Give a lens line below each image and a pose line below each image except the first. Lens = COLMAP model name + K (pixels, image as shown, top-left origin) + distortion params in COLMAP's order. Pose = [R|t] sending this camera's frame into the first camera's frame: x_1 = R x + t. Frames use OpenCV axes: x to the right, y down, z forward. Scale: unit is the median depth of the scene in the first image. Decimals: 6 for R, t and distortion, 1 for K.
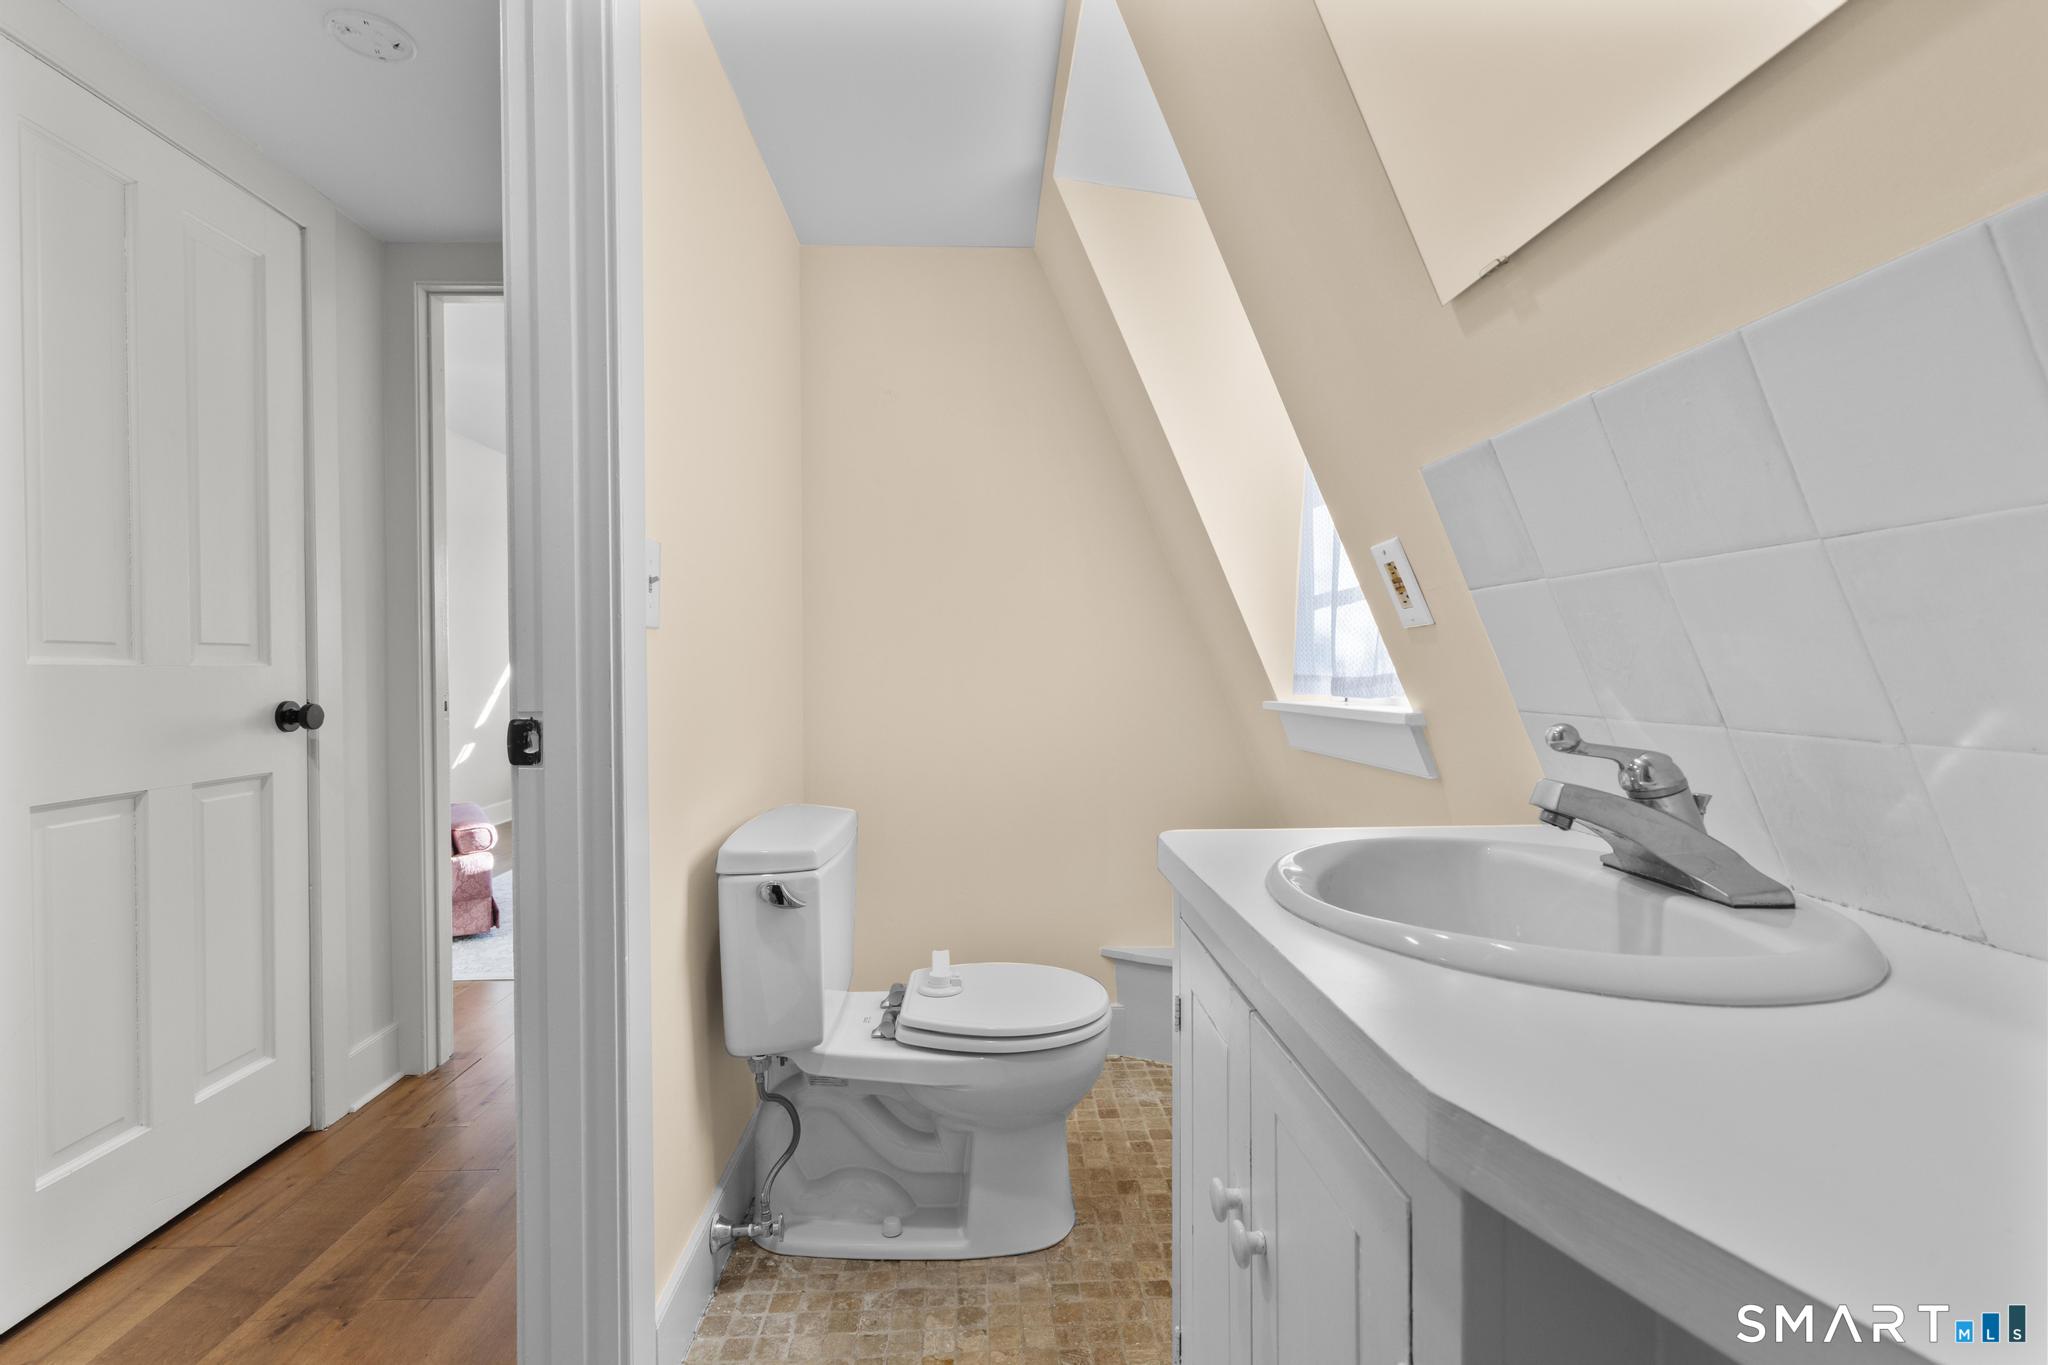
lens RADIAL K [[944.8, 0, 1024.8], [0, 944.8, 681.0], [0, 0, 1]] dist [0.003450, 0.000481]
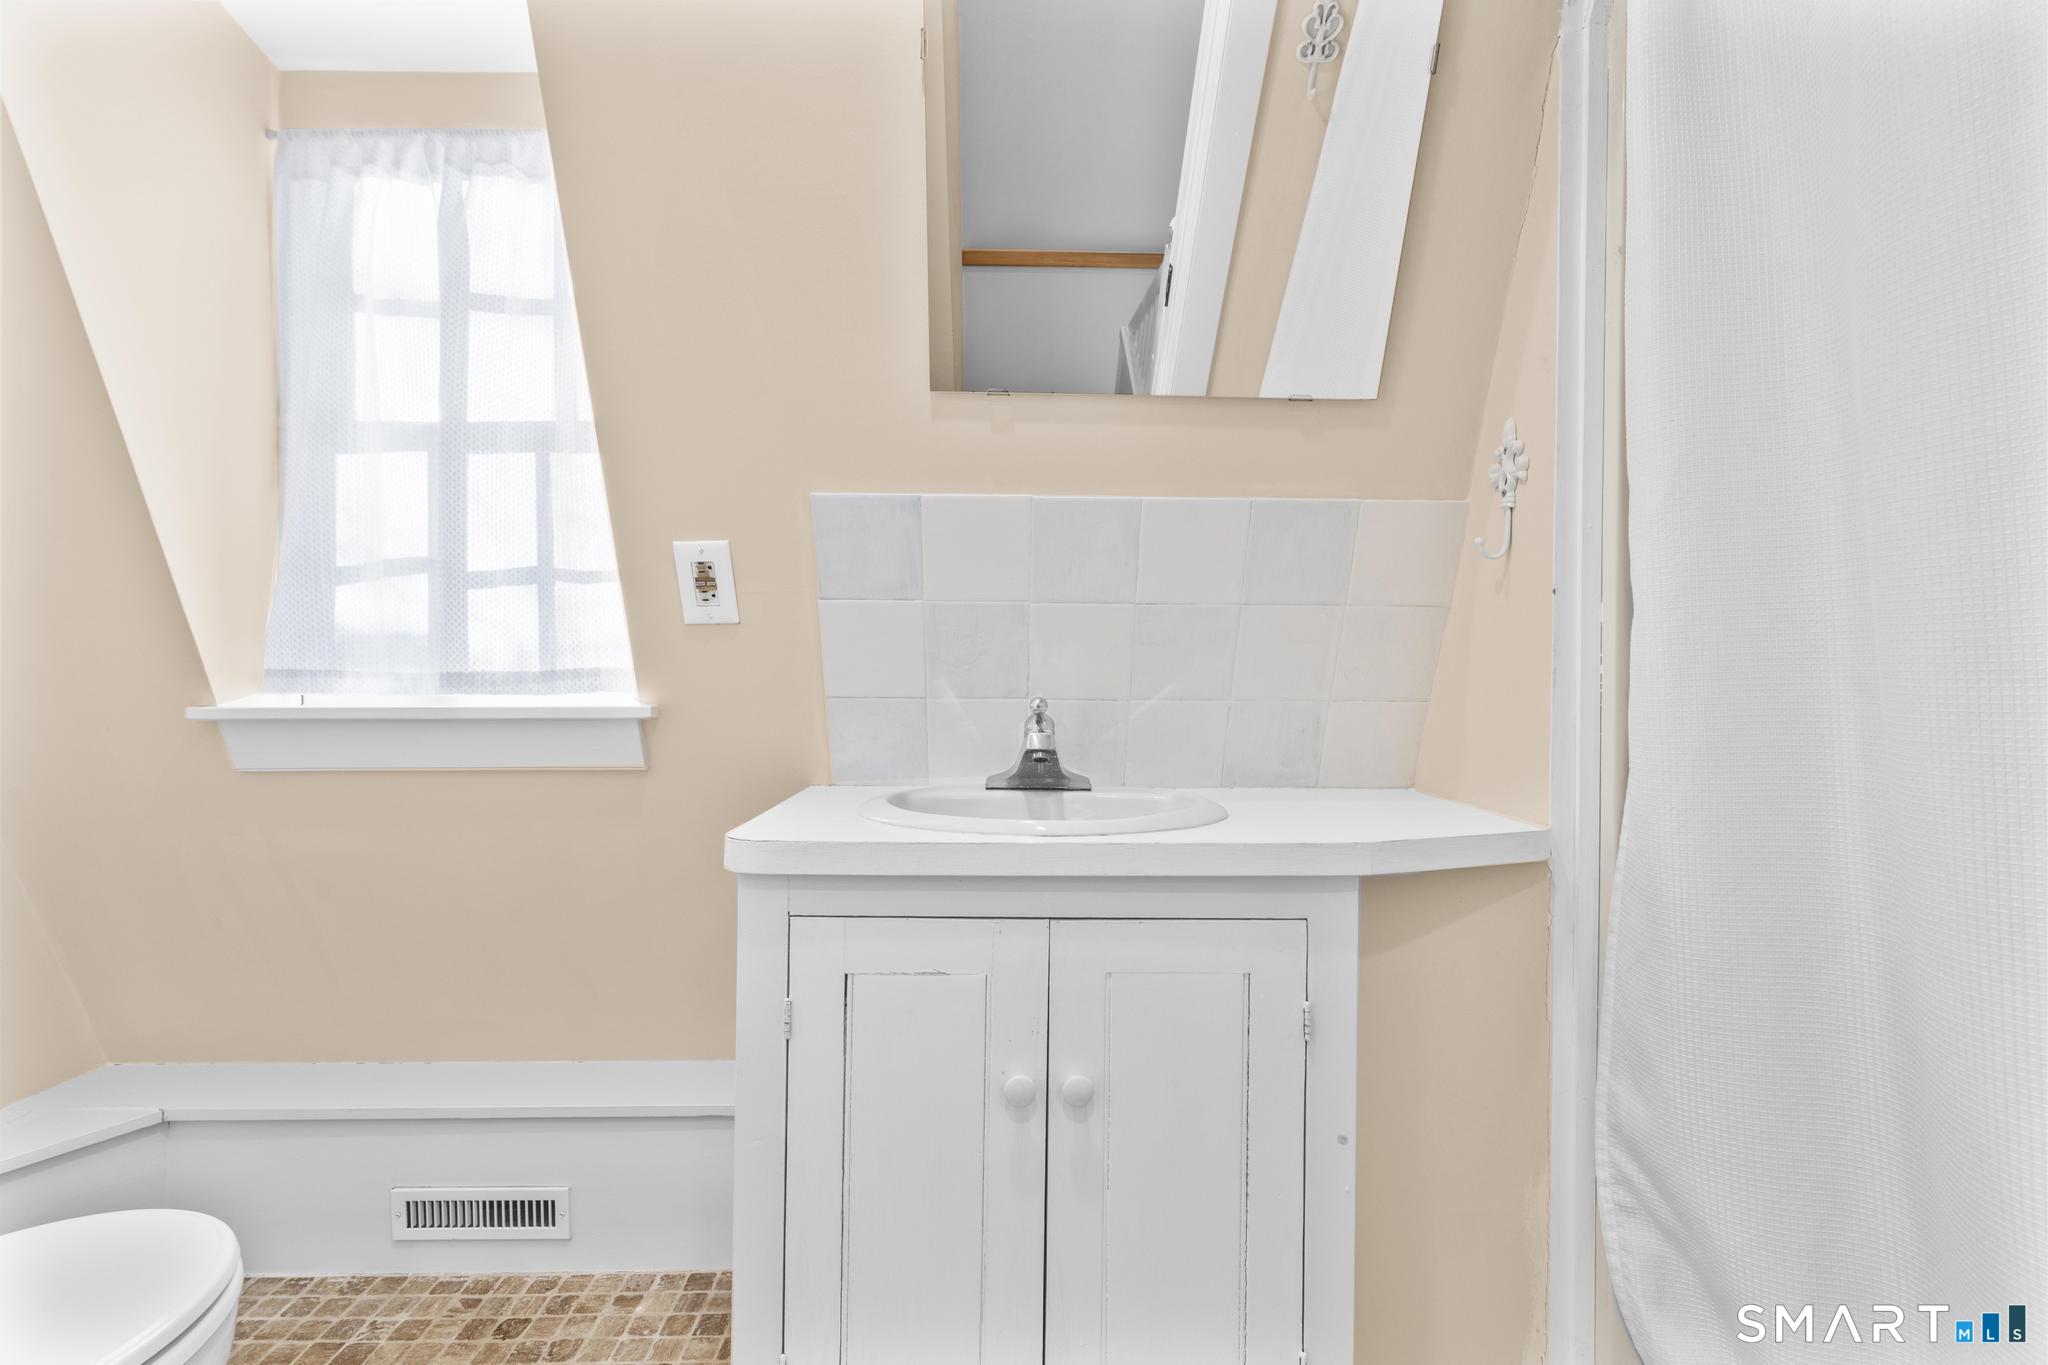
lens RADIAL K [[944.8, 0, 1024.6], [0, 944.8, 684.0], [0, 0, 1]] dist [0.003450, 0.000481]
pose [[0.033718, 0.000047, 0.999431, -0.601677], [0.005752, 0.999983, -0.000241, 0.012585], [-0.999415, 0.005757, 0.033718, 0.555503]]
